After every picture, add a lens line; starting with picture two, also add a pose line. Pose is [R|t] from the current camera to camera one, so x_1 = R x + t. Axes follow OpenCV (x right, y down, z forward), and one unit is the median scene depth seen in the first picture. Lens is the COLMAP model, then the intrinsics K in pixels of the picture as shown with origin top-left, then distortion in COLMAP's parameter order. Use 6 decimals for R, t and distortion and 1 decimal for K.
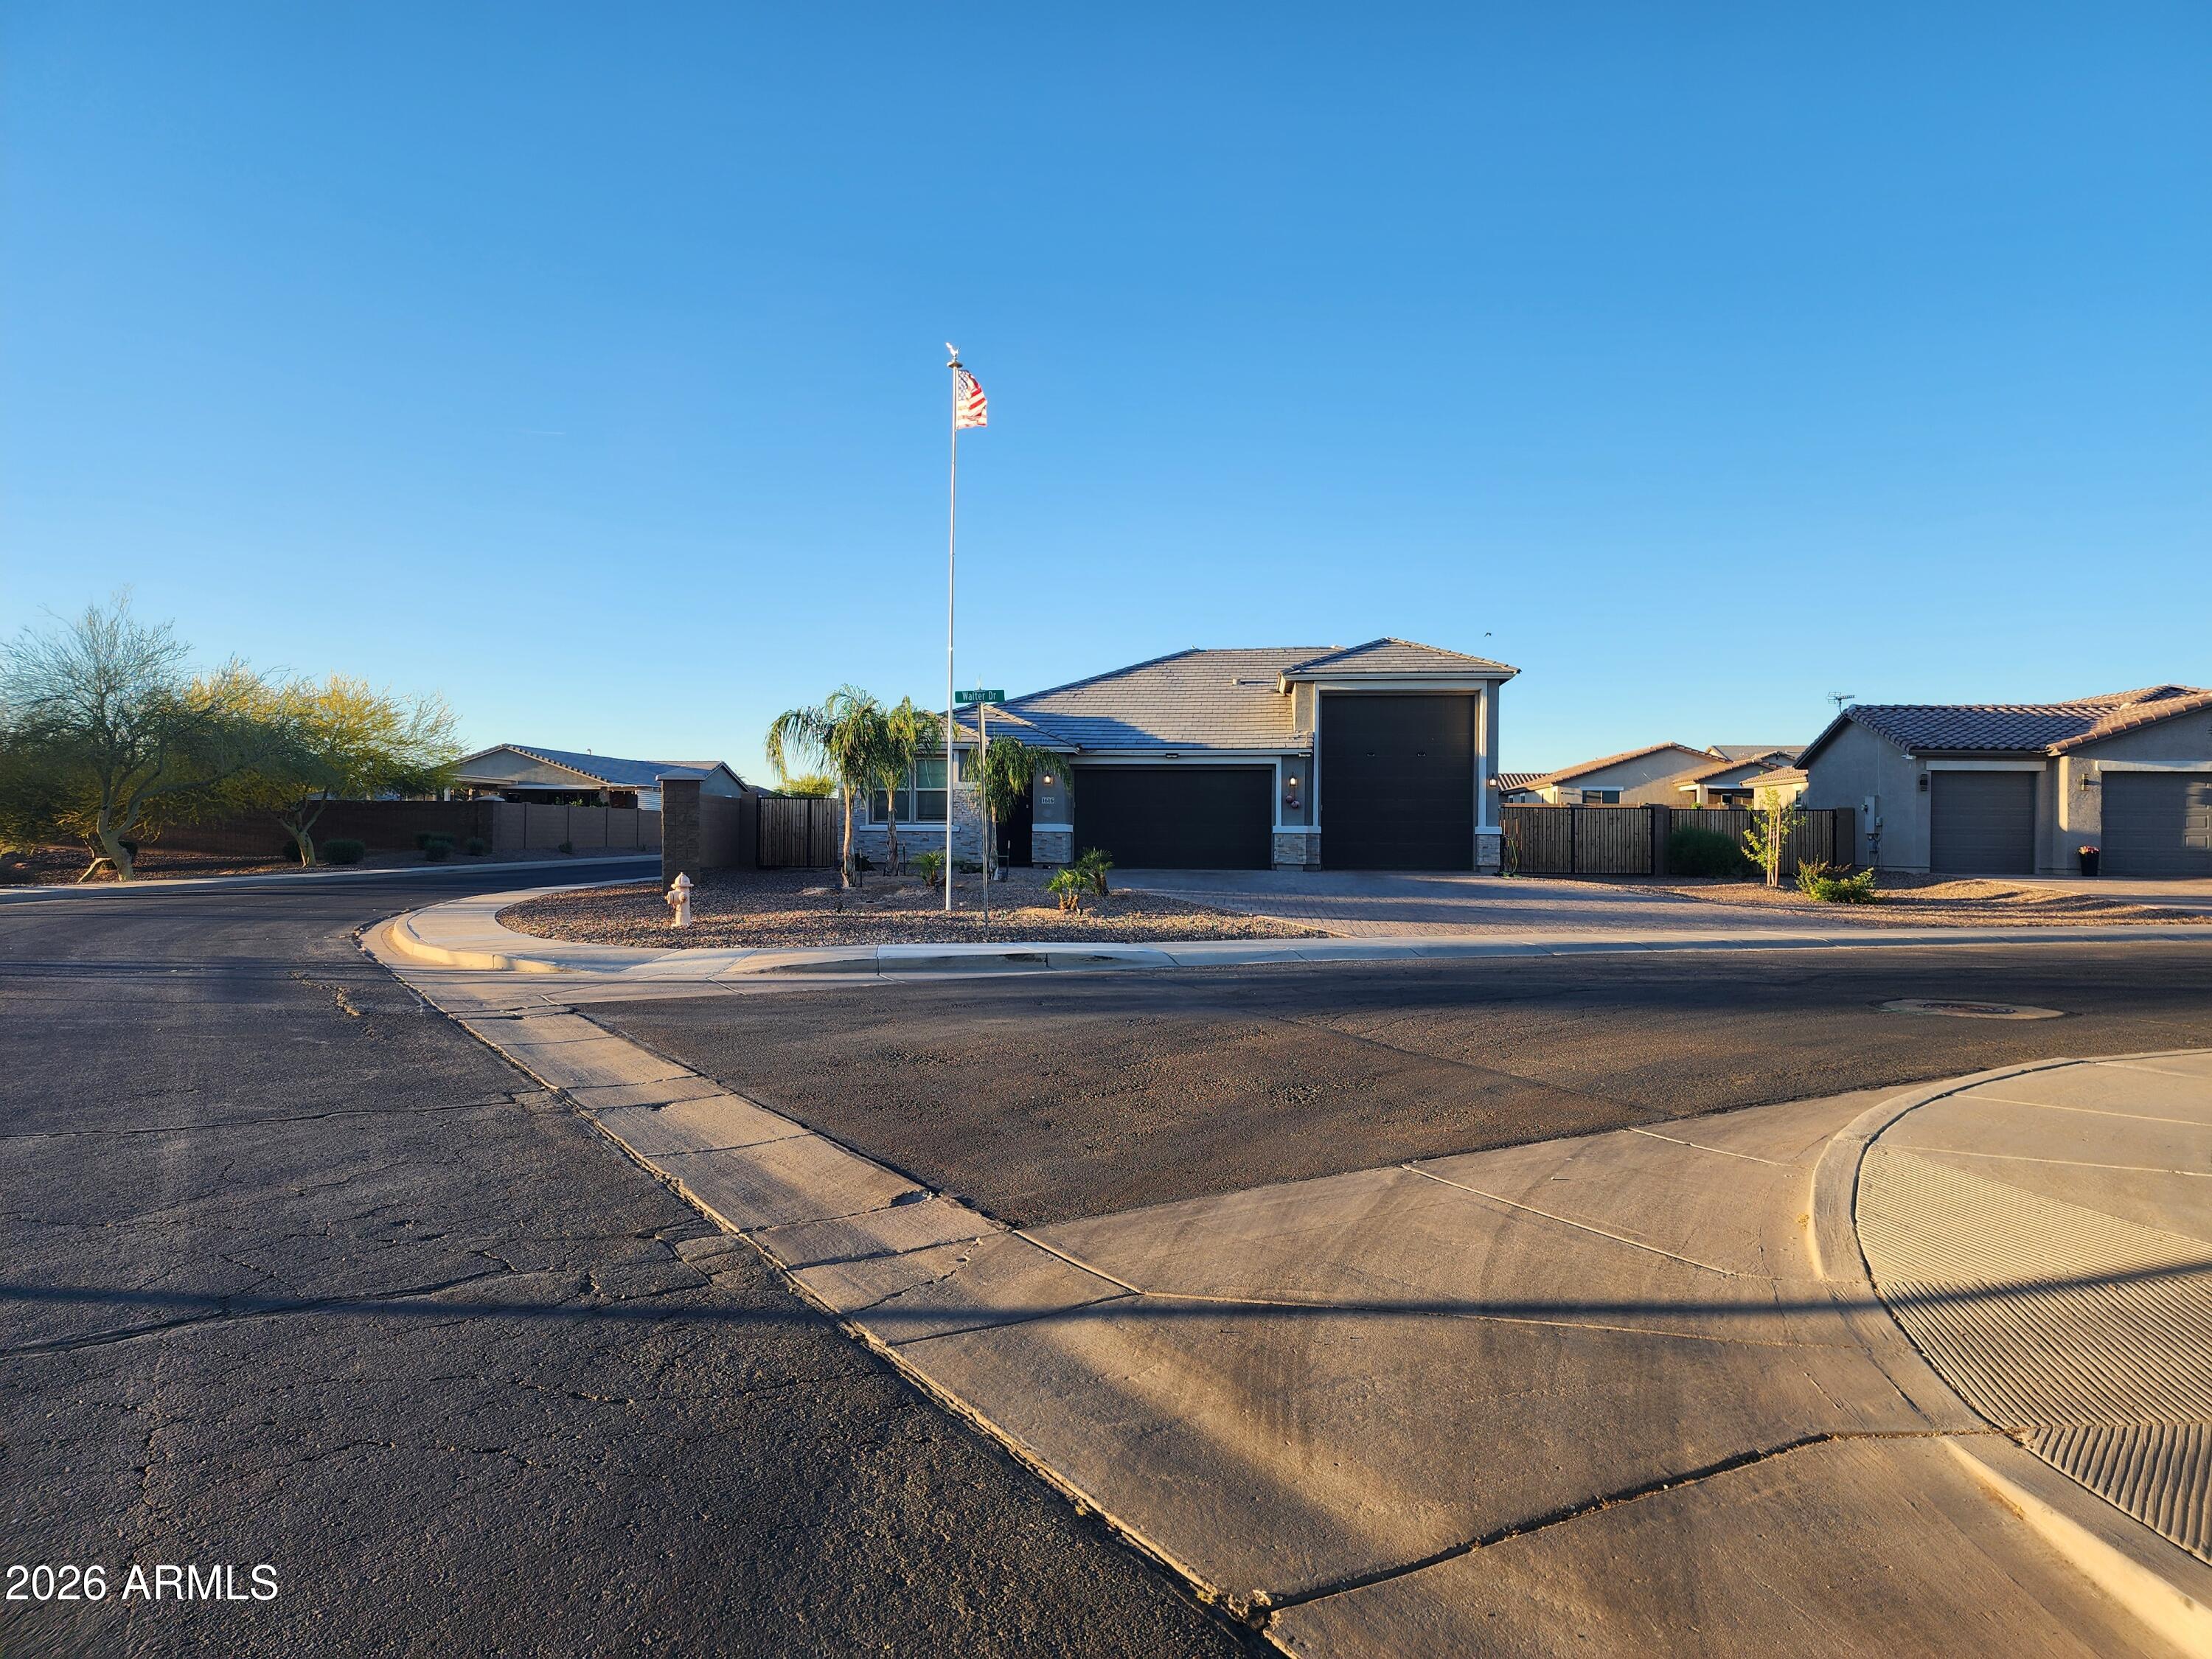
lens RADIAL K [[1477.2, 0, 1095.2], [0, 1477.2, 792.8], [0, 0, 1]] dist [0.061950, -0.055634]
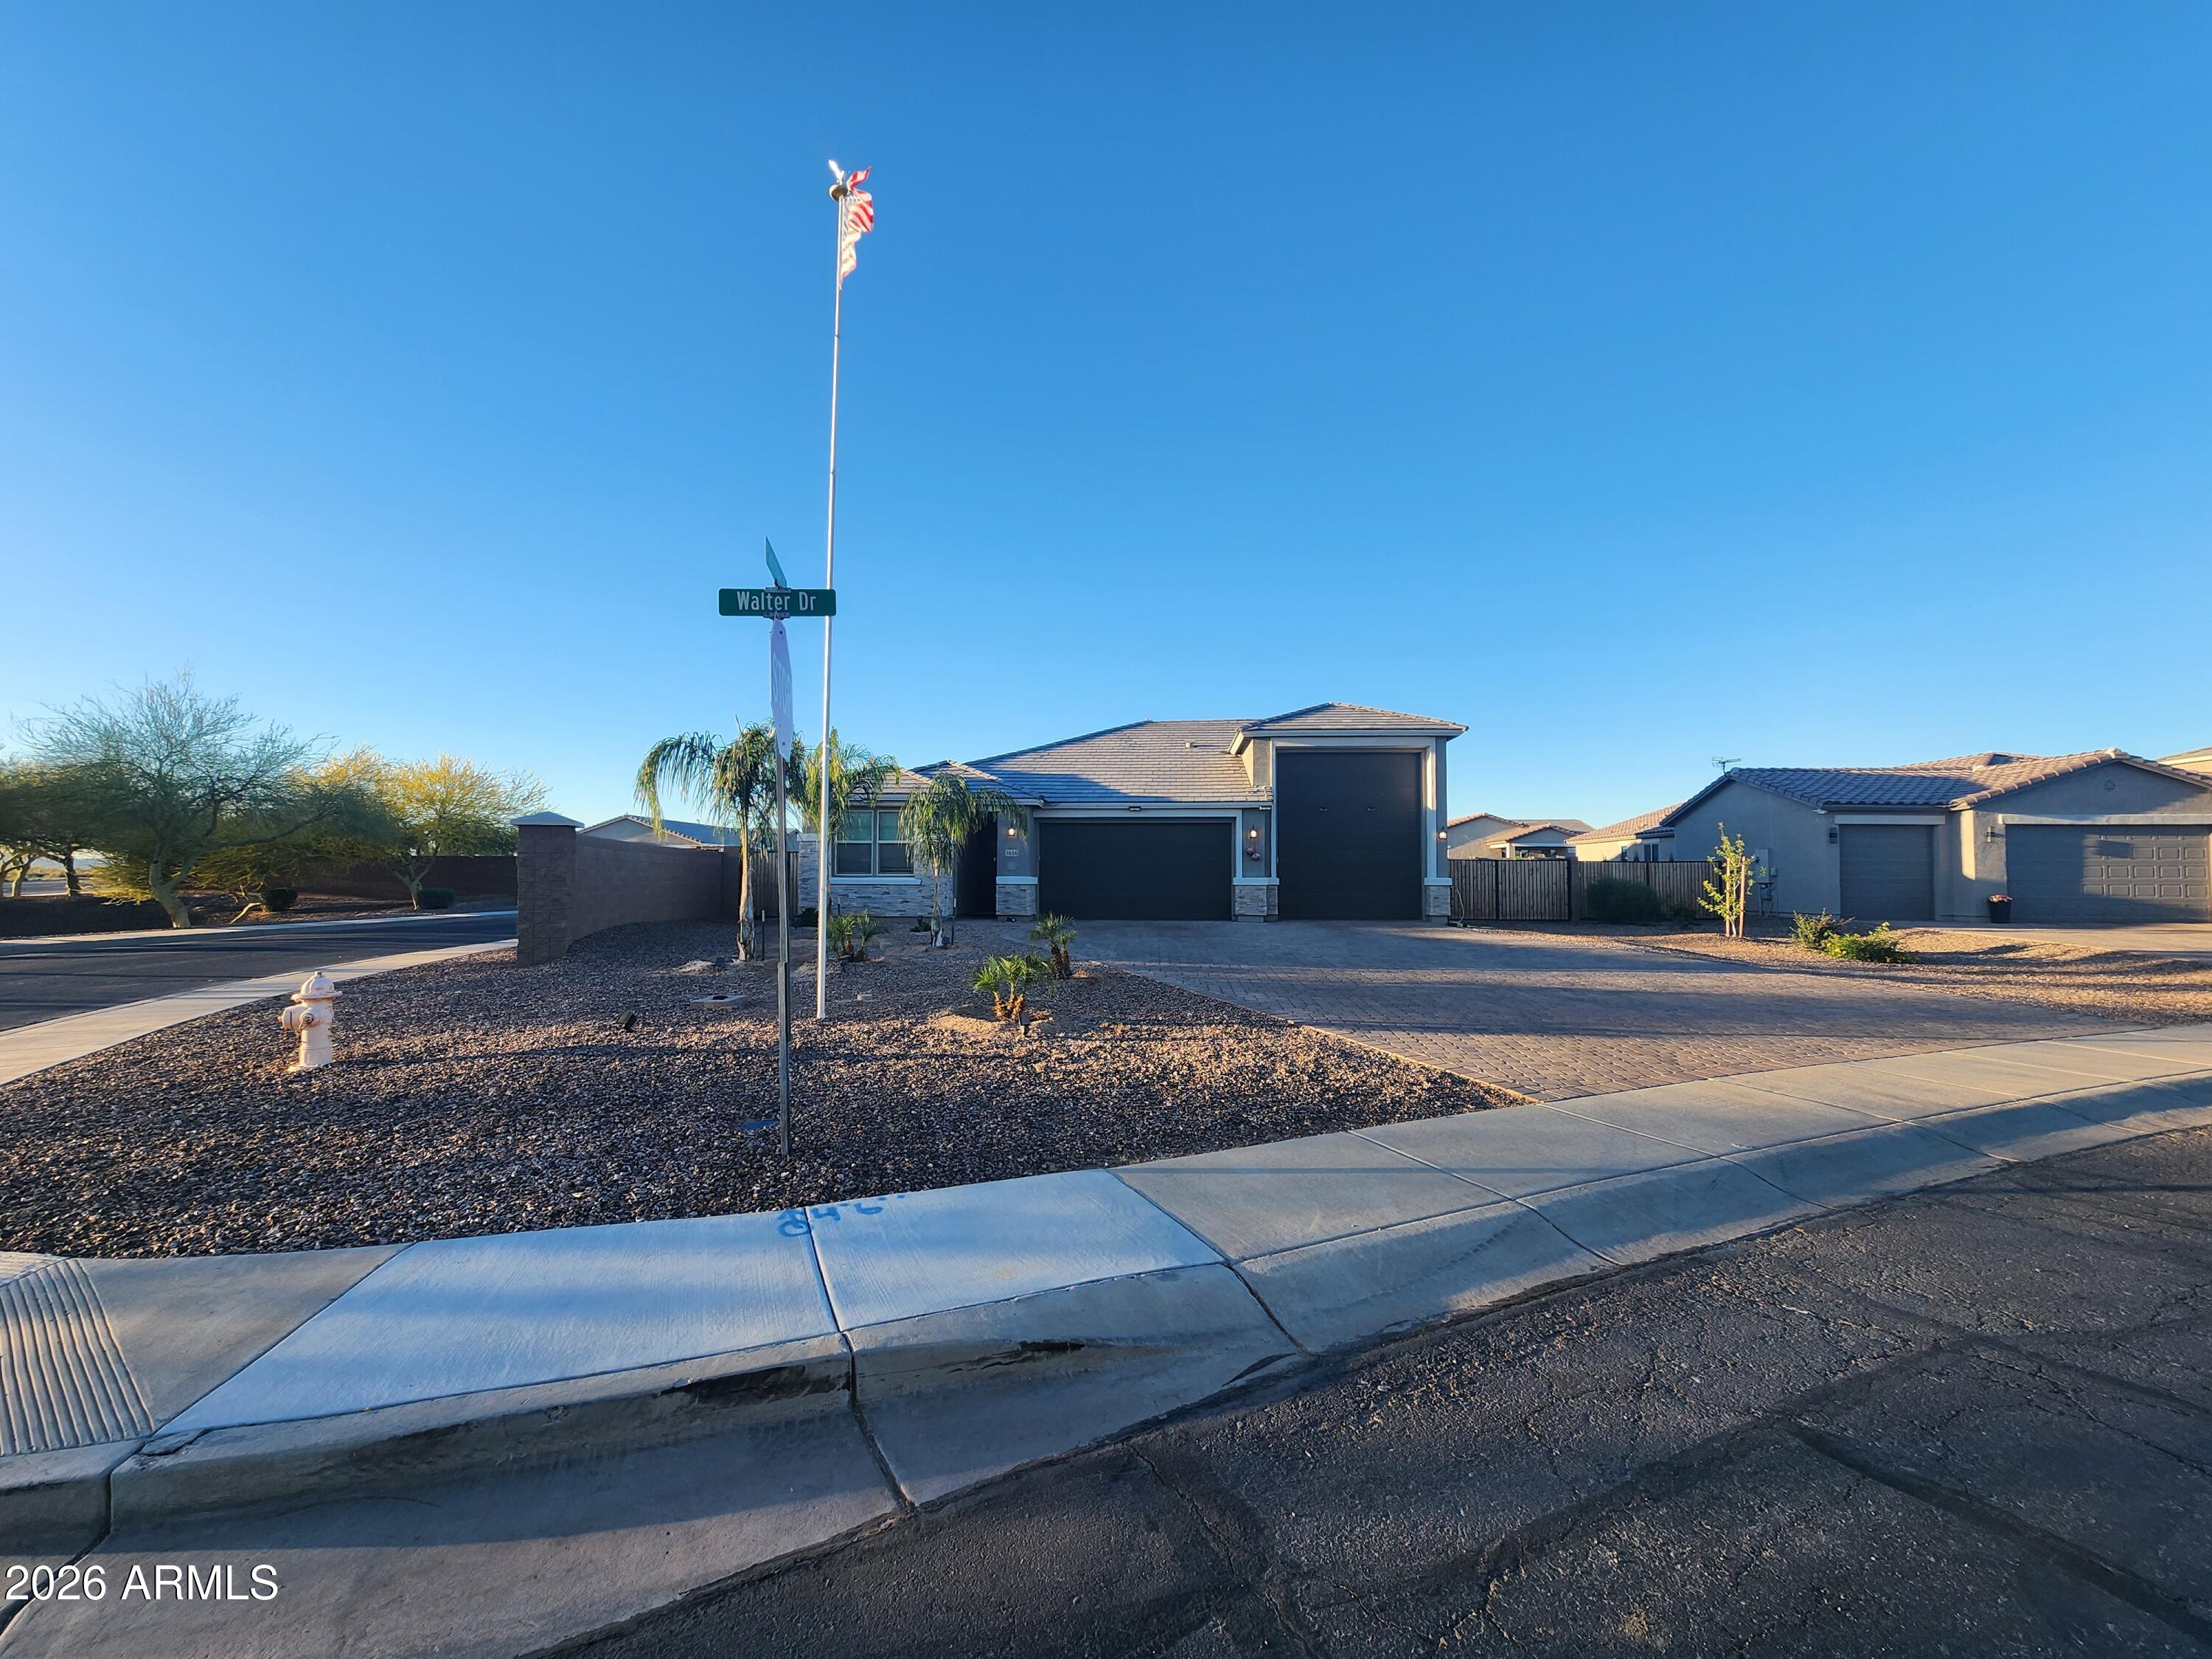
lens RADIAL K [[896.9, 0, 1091.4], [0, 896.9, 824.1], [0, 0, 1]] dist [-0.001203, 0.000894]
pose [[0.999587, -0.000367, 0.028730, 0.003694], [0.001292, 0.999480, -0.032209, 0.004551], [-0.028703, 0.032233, 0.999068, 0.332031]]
